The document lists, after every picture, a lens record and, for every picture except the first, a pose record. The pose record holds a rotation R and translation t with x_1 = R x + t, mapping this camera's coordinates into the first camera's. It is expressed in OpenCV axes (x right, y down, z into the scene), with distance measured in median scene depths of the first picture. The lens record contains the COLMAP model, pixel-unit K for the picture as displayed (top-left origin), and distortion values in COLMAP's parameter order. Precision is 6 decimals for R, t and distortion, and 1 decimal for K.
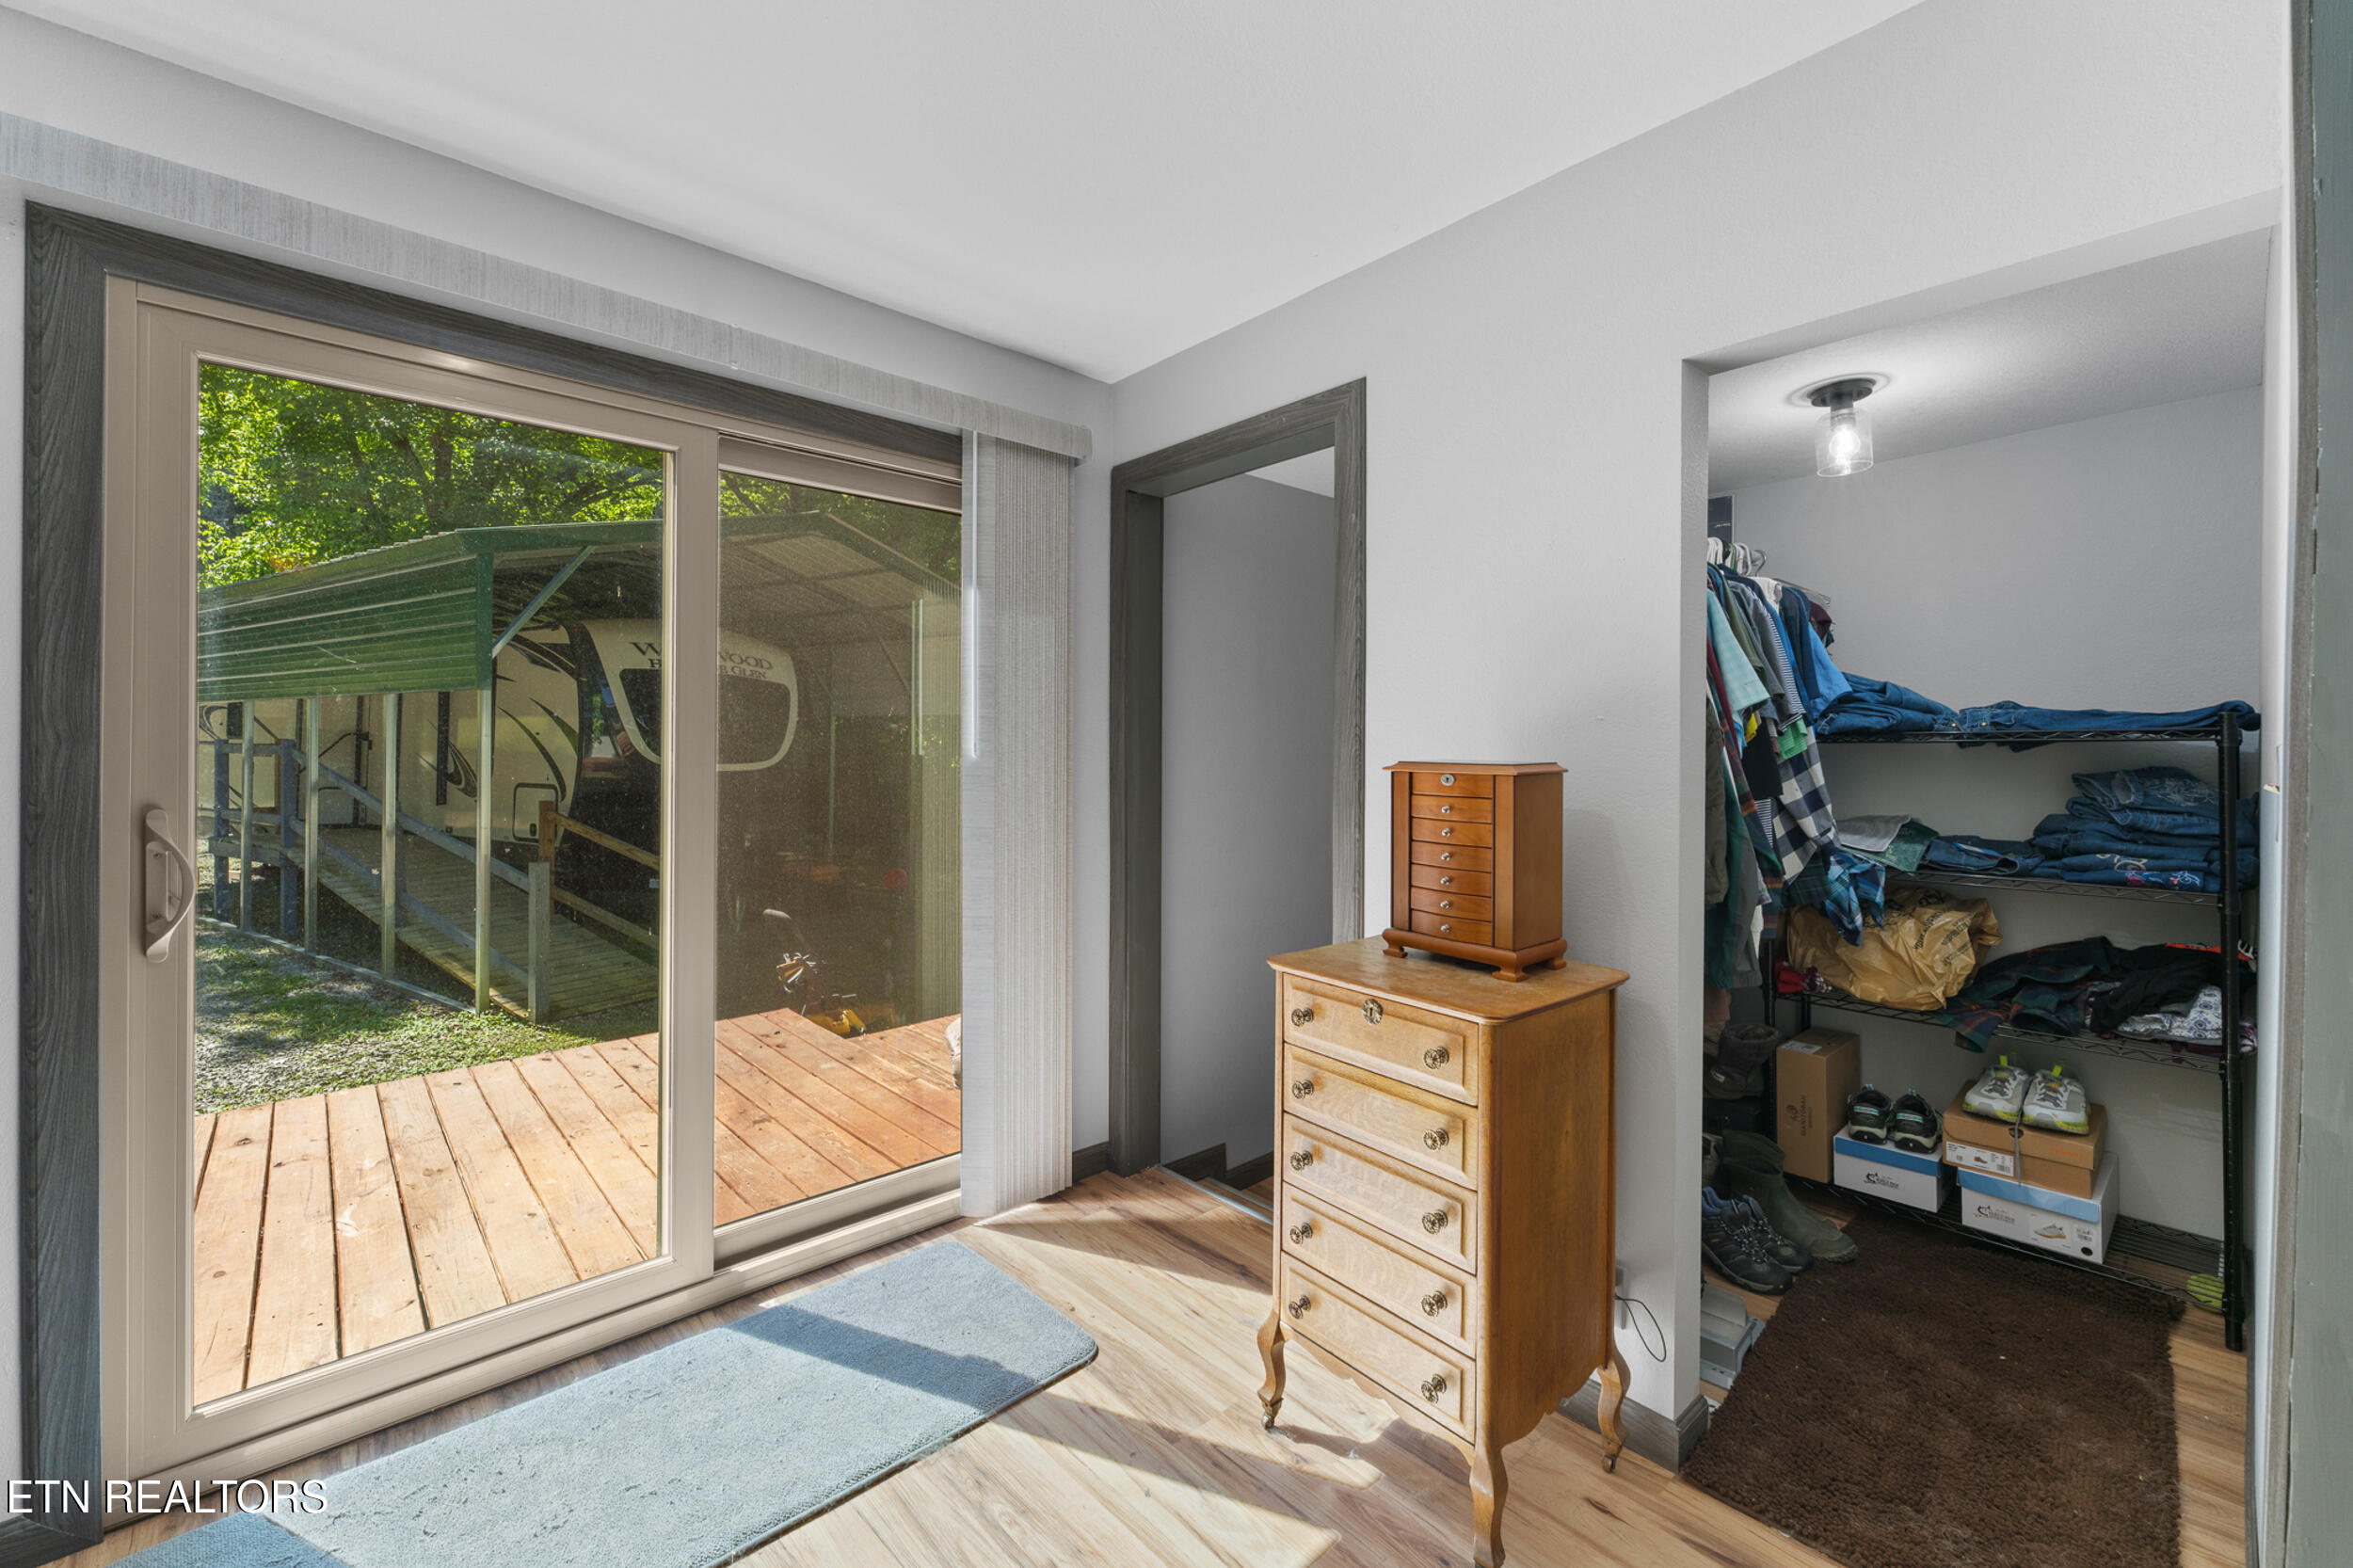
lens RADIAL K [[956.4, 0, 1182.2], [0, 956.4, 760.2], [0, 0, 1]] dist [0.002531, 0.000140]
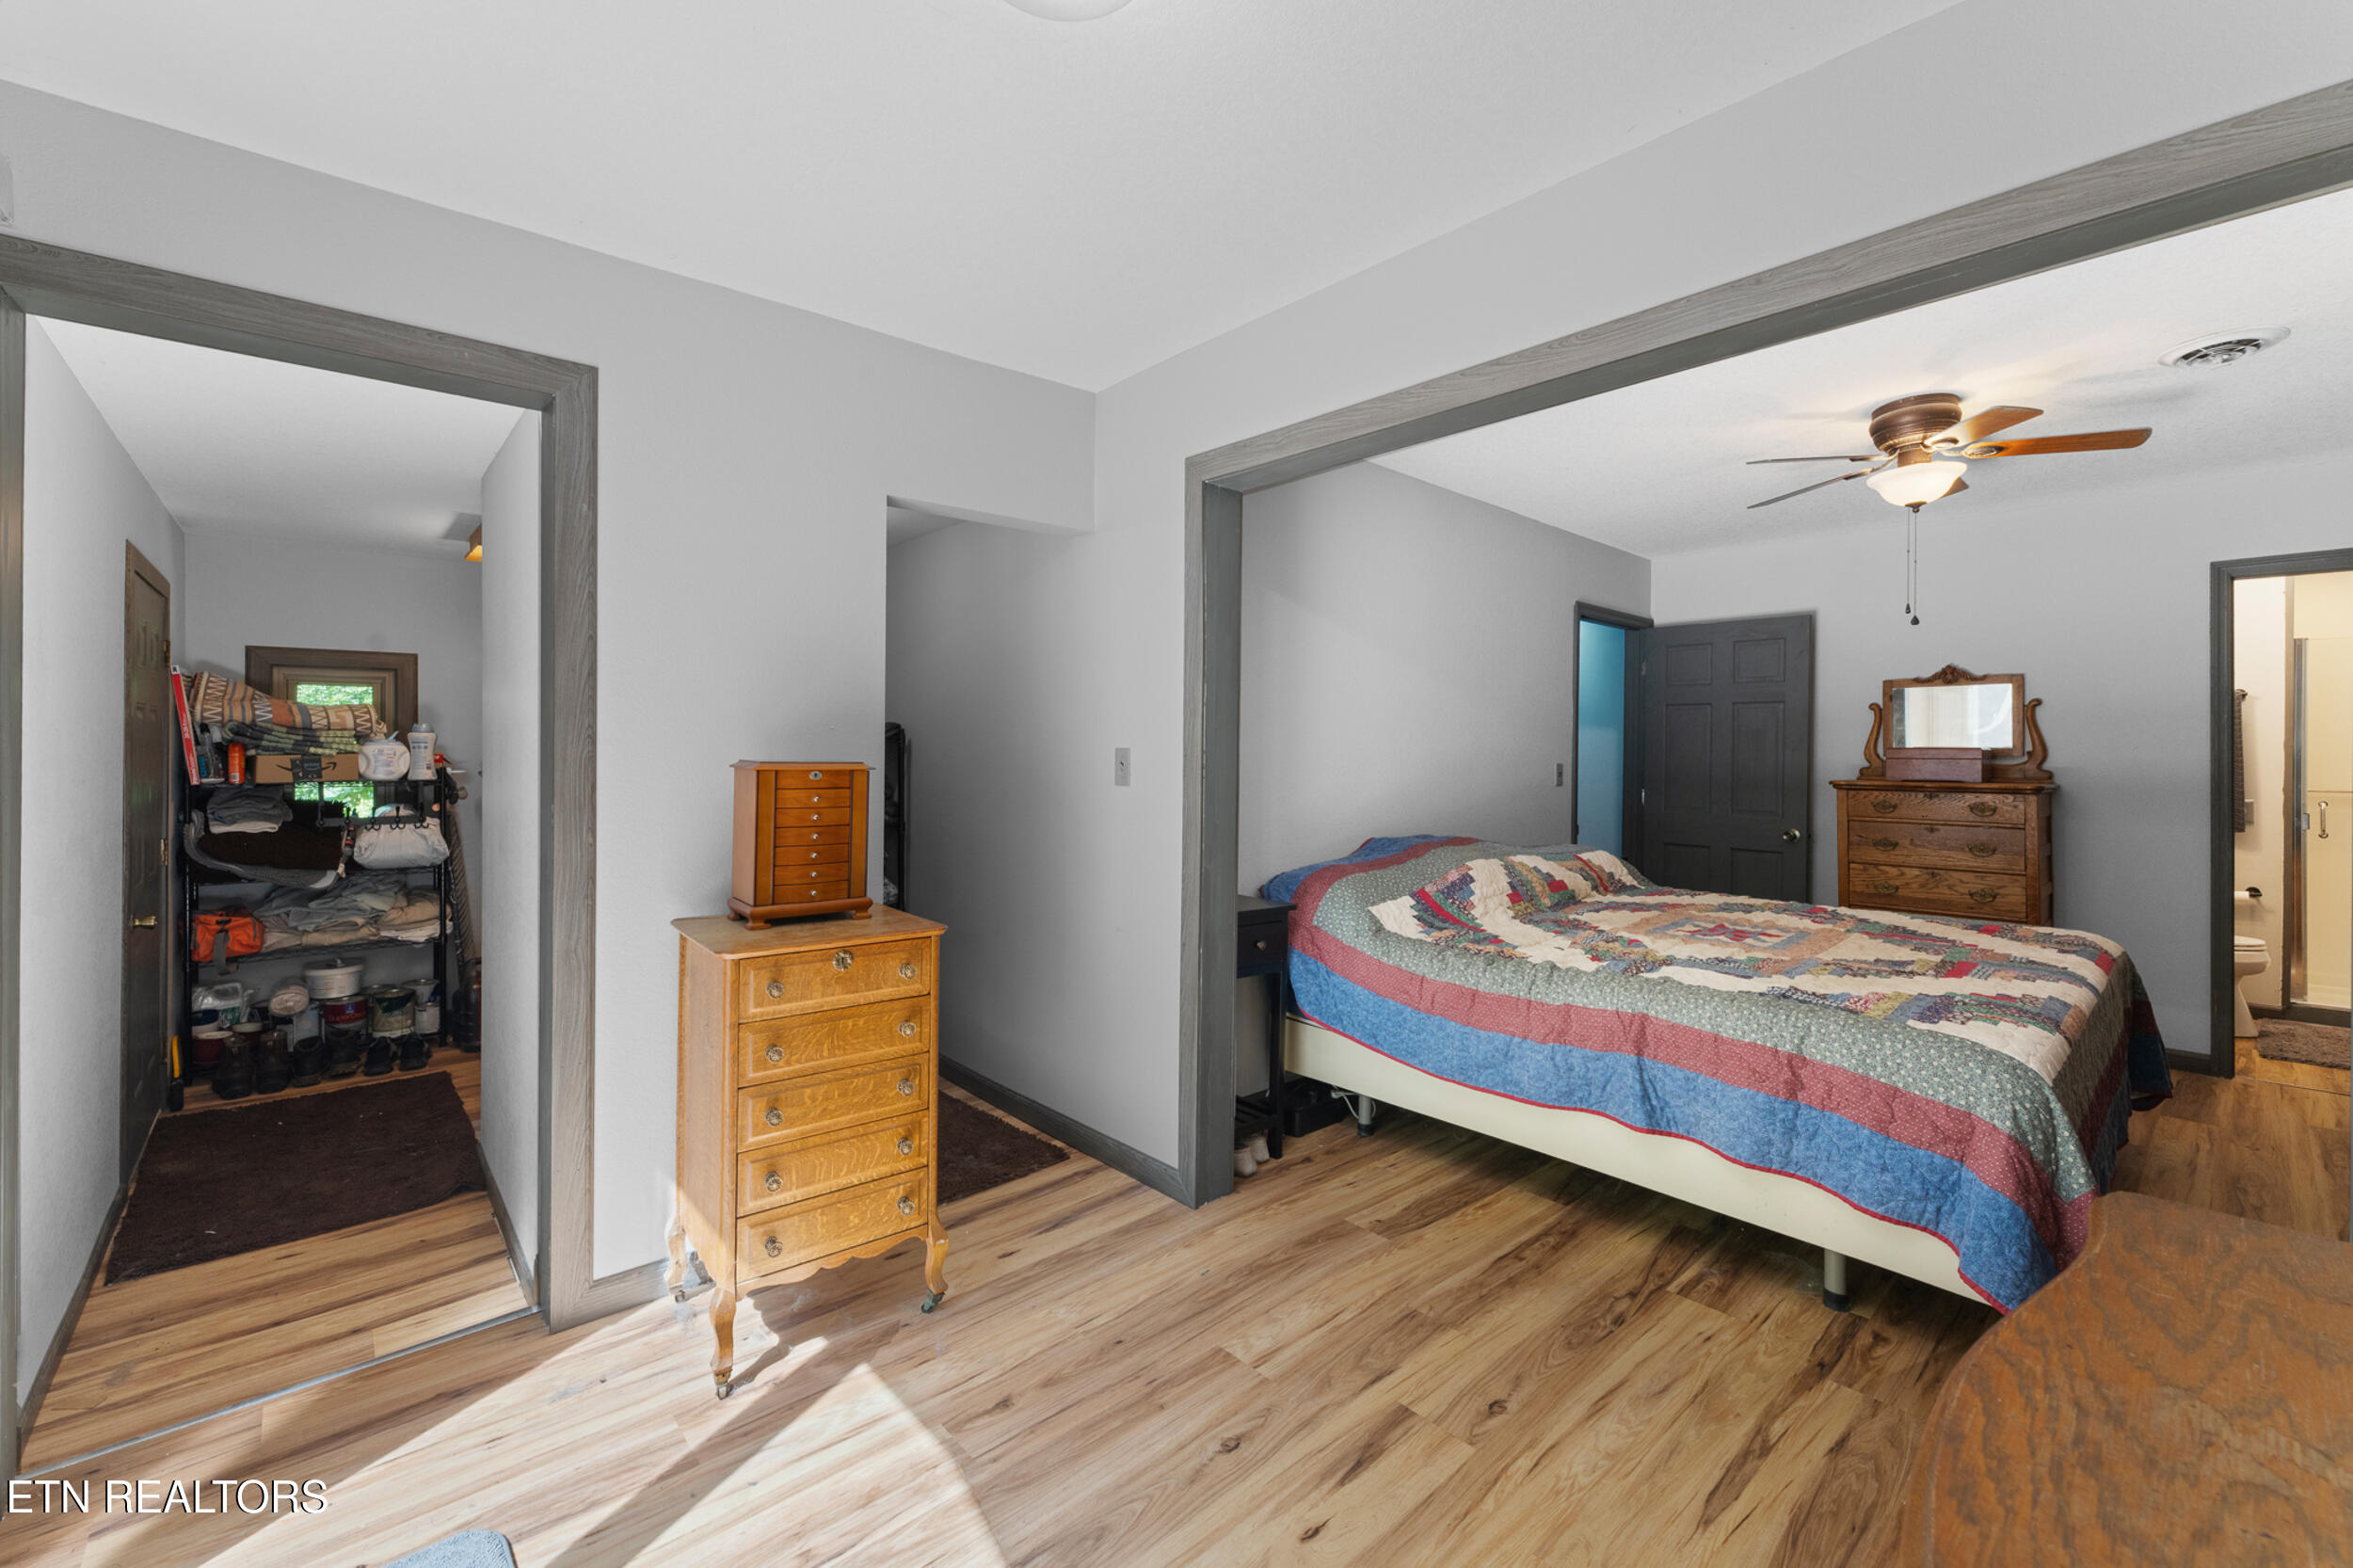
lens RADIAL K [[956.4, 0, 1176.1], [0, 956.4, 769.3], [0, 0, 1]] dist [0.002531, 0.000140]
pose [[0.014000, -0.020516, 0.999691, -0.353592], [0.006712, 0.999769, 0.020424, -0.003585], [-0.999879, 0.006424, 0.014134, 0.181123]]
